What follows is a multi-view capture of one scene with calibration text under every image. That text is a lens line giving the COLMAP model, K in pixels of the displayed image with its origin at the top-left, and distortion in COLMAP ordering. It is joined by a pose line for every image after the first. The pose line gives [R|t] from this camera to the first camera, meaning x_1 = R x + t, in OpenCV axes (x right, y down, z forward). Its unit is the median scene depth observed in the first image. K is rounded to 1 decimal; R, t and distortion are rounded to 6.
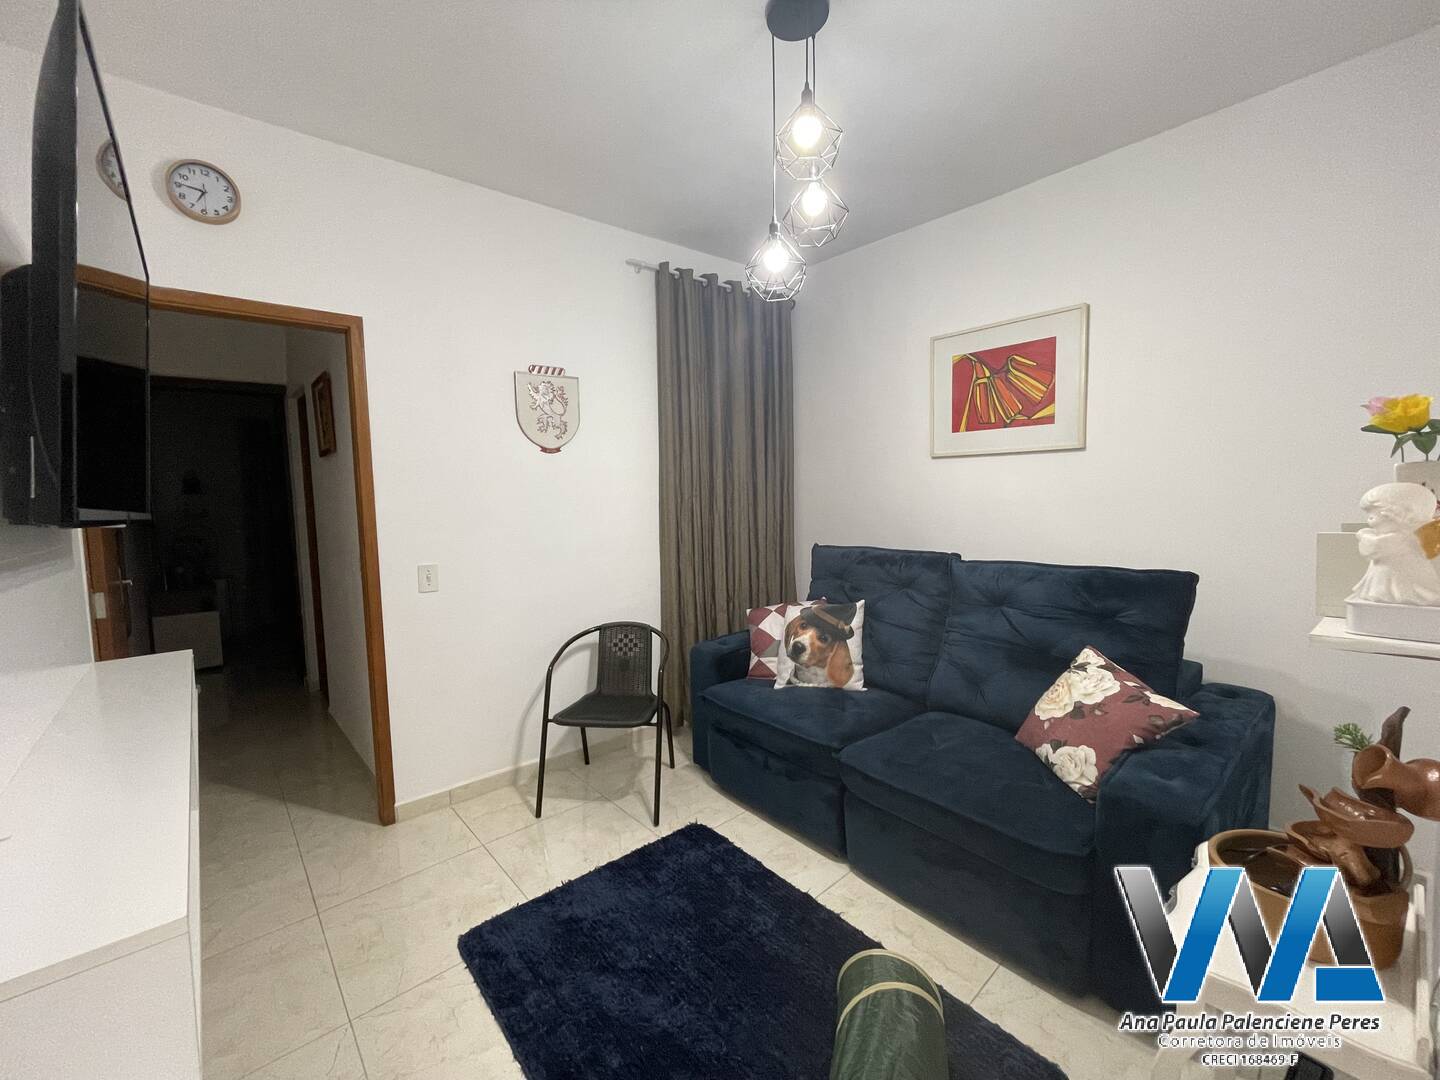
lens RADIAL K [[582.3, 0, 720.1], [0, 582.3, 537.2], [0, 0, 1]] dist [-0.002130, -0.000359]
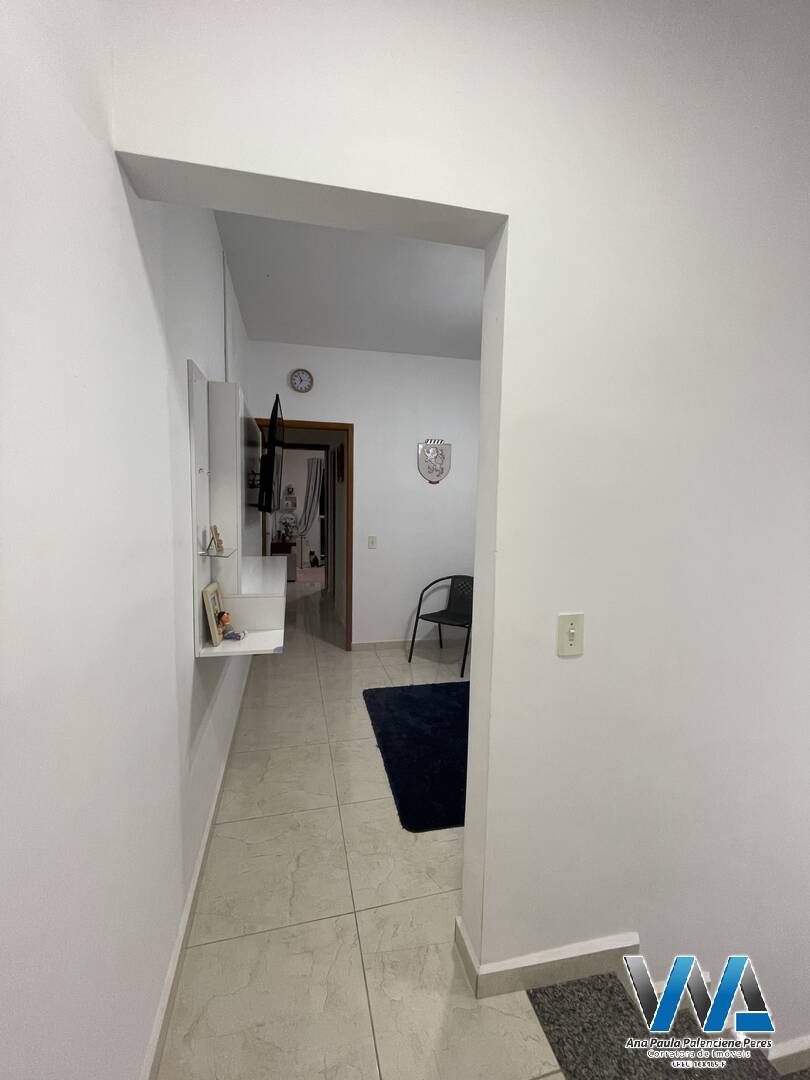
lens RADIAL K [[436.7, 0, 405.0], [0, 436.7, 540.0], [0, 0, 1]] dist [-0.002130, -0.000359]
pose [[0.884558, 0.077512, -0.459945, 0.334169], [-0.073890, 0.996930, 0.025903, 0.012075], [0.460540, 0.011073, 0.887570, -0.362557]]
